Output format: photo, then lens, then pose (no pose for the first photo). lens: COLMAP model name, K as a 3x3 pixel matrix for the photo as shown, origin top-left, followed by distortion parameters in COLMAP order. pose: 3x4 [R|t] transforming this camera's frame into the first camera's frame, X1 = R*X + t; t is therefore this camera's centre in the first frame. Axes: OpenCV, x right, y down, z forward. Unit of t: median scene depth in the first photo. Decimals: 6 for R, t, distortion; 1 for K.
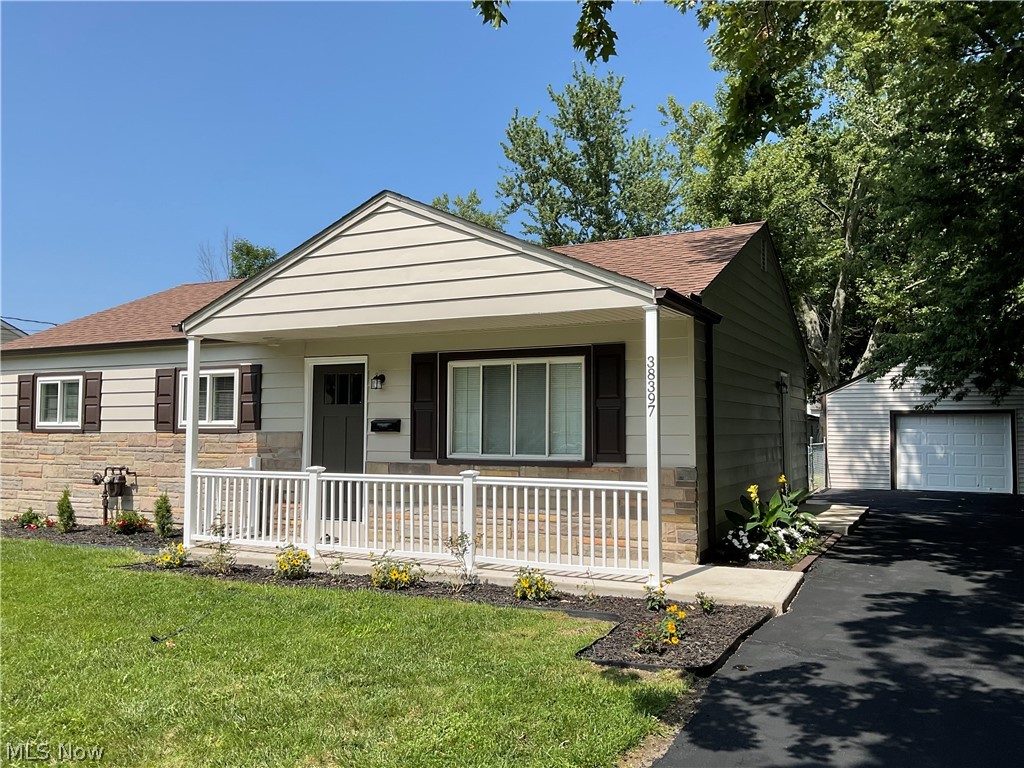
lens RADIAL K [[859.1, 0, 505.0], [0, 859.1, 382.5], [0, 0, 1]] dist [0.130467, -0.256866]
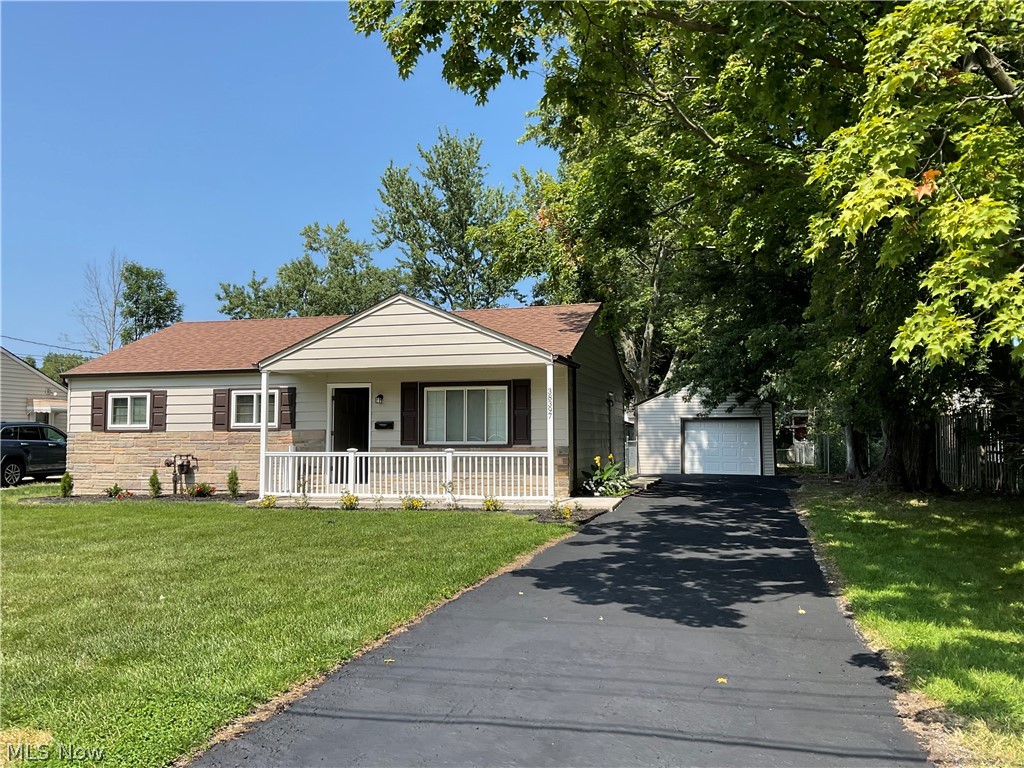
lens RADIAL K [[859.1, 0, 505.0], [0, 859.1, 382.5], [0, 0, 1]] dist [0.130467, -0.256866]
pose [[0.980972, 0.008480, 0.193962, -0.212189], [-0.006449, 0.999918, -0.011101, -0.014320], [-0.194040, 0.009639, 0.980946, -0.616319]]
